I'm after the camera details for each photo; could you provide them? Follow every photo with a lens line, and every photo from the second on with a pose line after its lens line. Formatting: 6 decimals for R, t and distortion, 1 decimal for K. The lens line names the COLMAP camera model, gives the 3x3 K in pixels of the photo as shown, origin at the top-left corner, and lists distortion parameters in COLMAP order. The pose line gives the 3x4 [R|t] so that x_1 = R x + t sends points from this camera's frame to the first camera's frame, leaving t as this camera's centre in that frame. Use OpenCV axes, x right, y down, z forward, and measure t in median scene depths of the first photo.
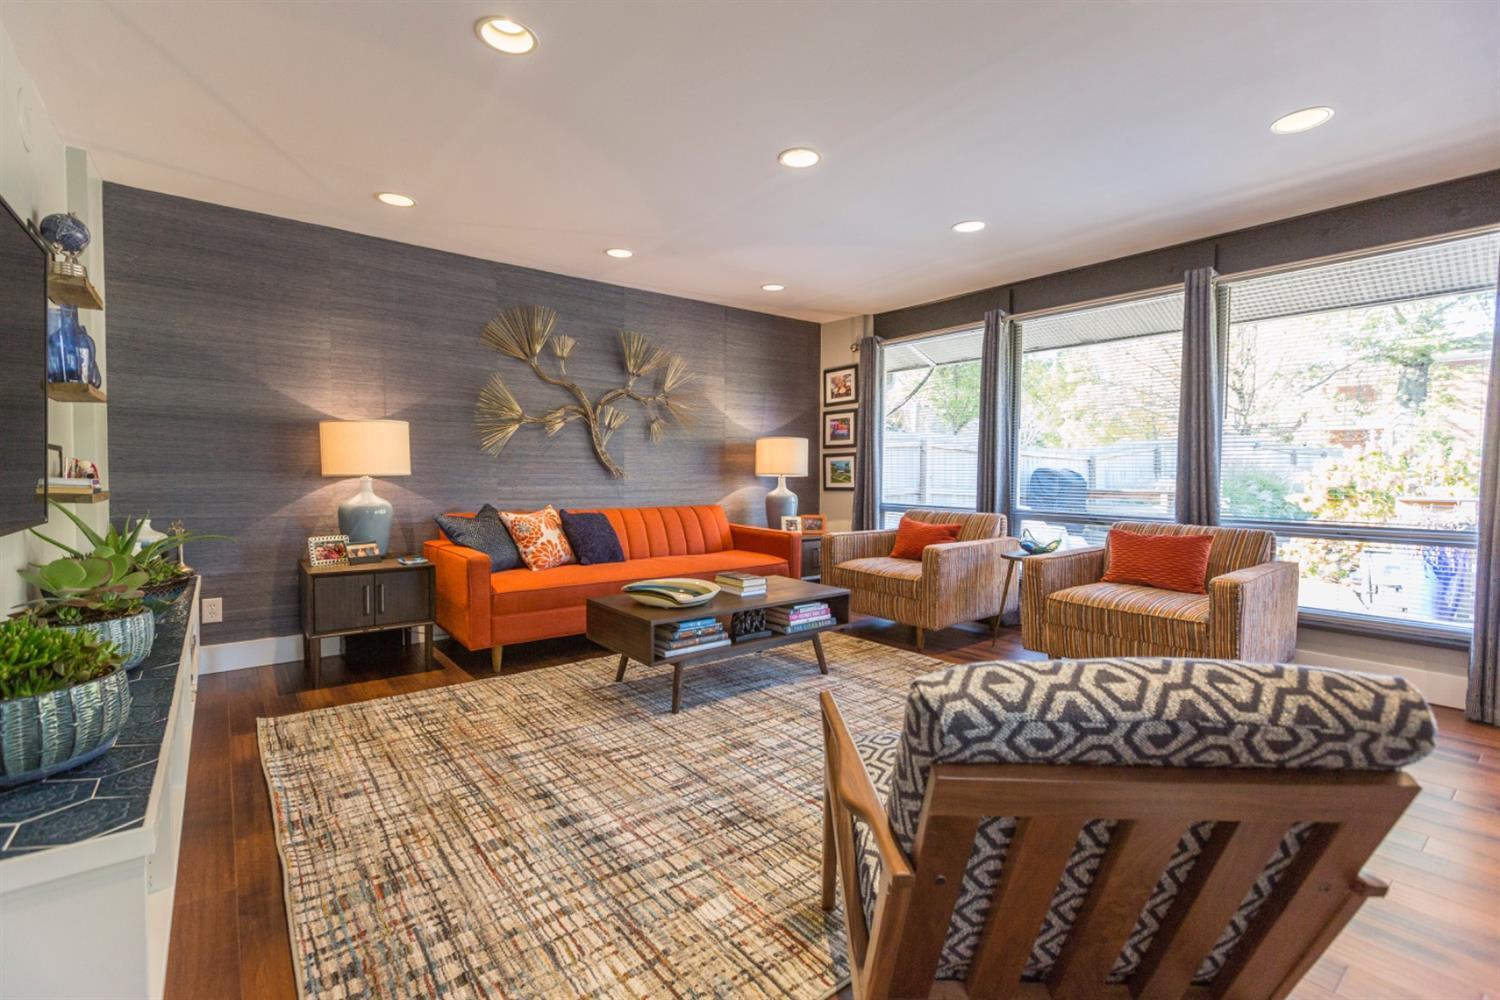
lens RADIAL K [[676.0, 0, 749.3], [0, 676.0, 490.6], [0, 0, 1]] dist [-0.002119, 0.000330]
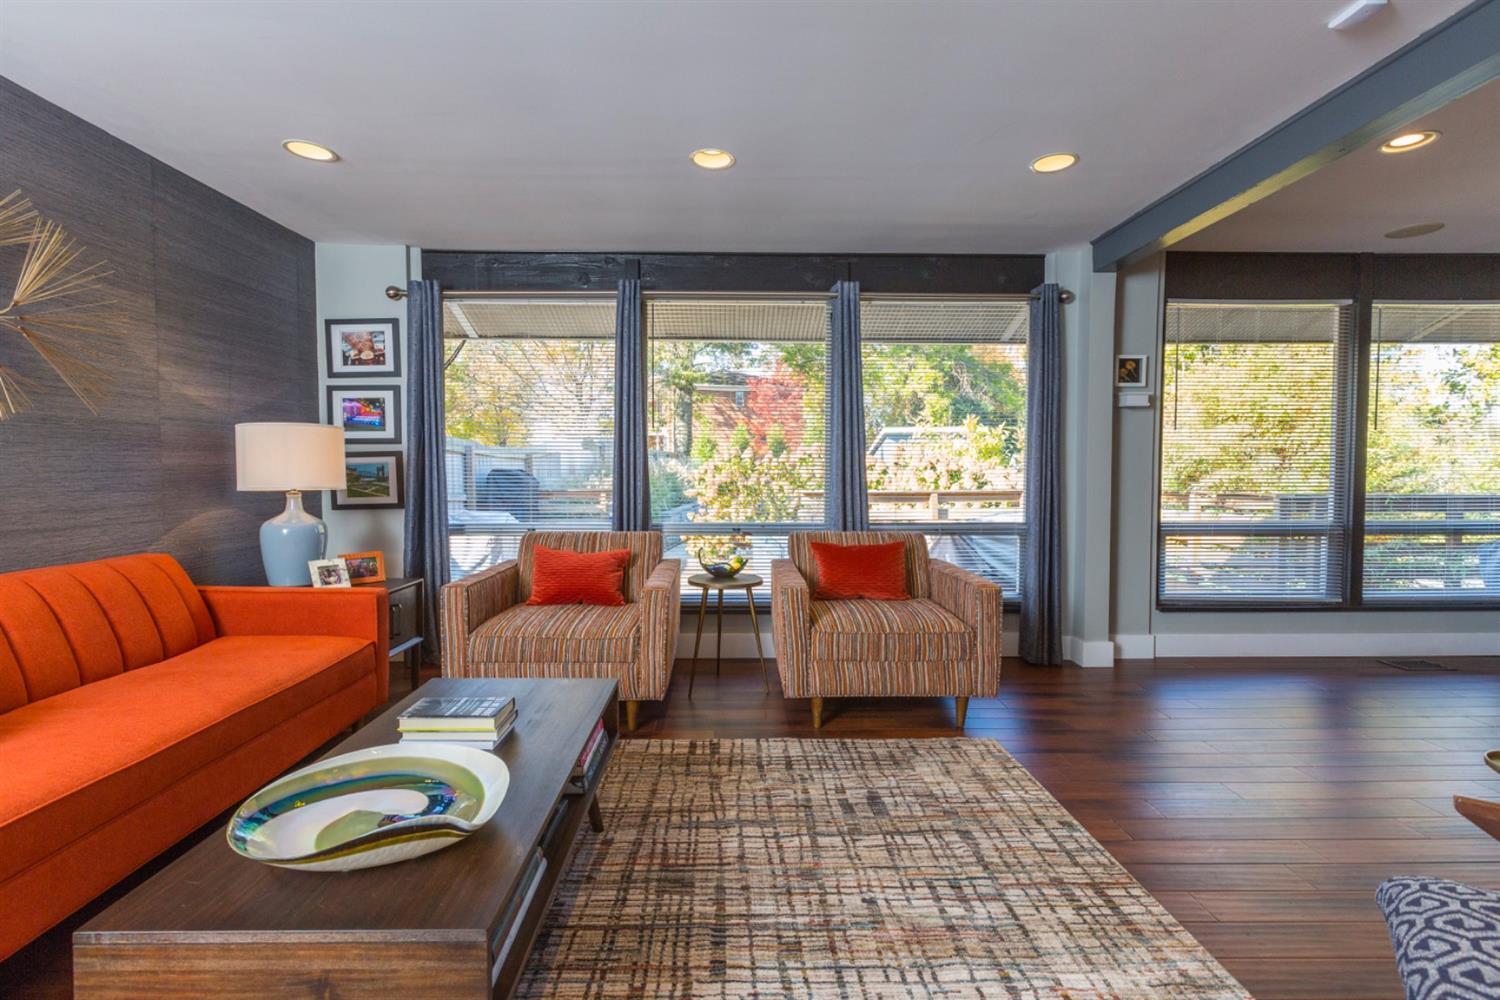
lens RADIAL K [[676.0, 0, 749.3], [0, 676.0, 490.6], [0, 0, 1]] dist [-0.002119, 0.000330]
pose [[0.602856, -0.029535, 0.797303, -0.165951], [0.024295, 0.999531, 0.018657, -0.021535], [-0.797480, 0.008123, 0.603291, 0.323079]]
